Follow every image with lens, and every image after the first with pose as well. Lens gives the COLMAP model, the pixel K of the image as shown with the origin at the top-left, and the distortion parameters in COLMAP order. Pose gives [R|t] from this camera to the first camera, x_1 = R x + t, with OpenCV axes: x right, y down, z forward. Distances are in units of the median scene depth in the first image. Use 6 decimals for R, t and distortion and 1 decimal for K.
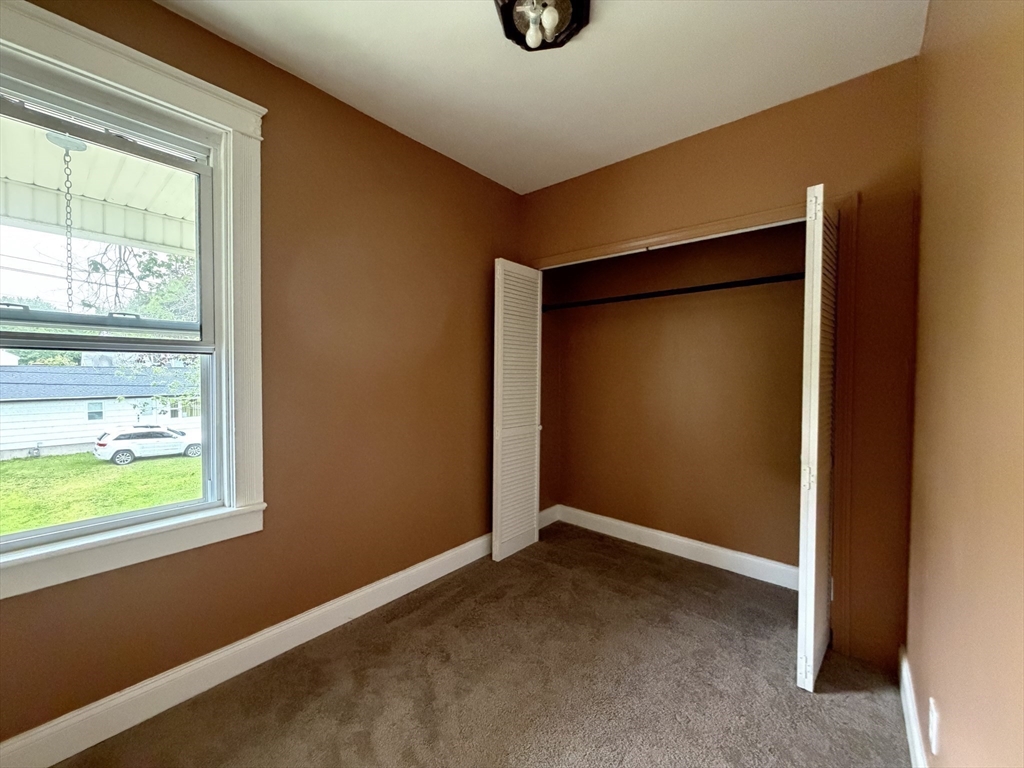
lens RADIAL K [[409.1, 0, 510.5], [0, 409.1, 384.6], [0, 0, 1]] dist [0.001995, -0.000056]
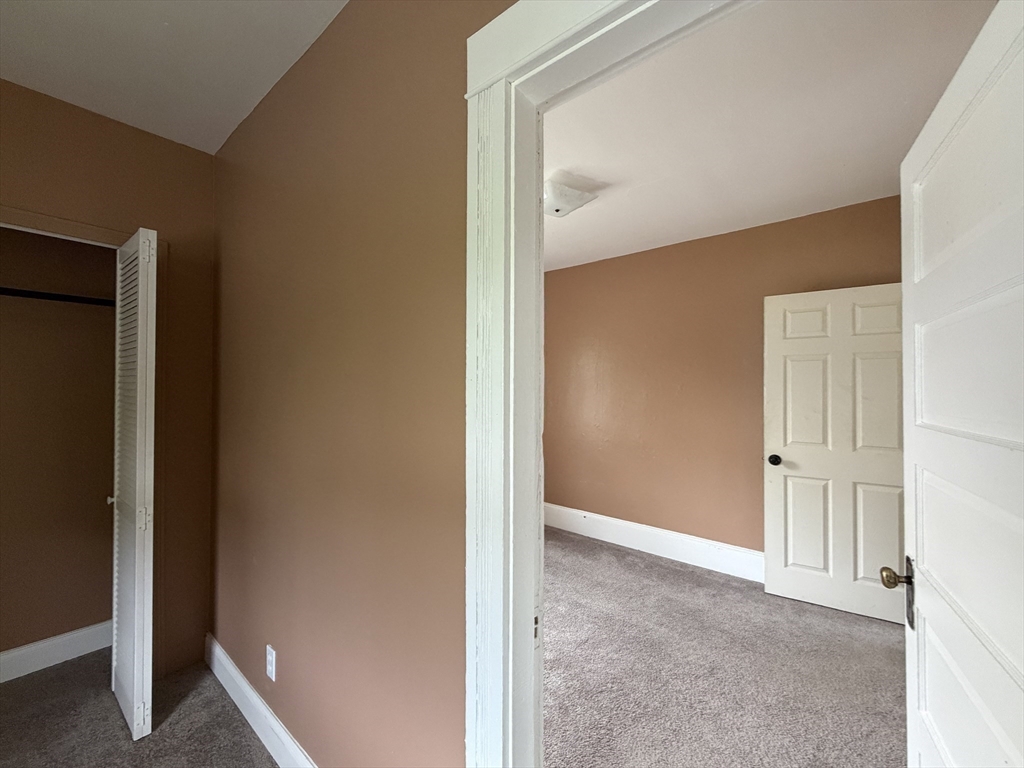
lens RADIAL K [[409.1, 0, 510.2], [0, 409.1, 387.0], [0, 0, 1]] dist [0.001995, -0.000056]
pose [[-0.013647, 0.003385, 0.999901, -0.270705], [0.025772, 0.999663, -0.003033, -0.062839], [-0.999575, 0.025728, -0.013729, 0.117929]]
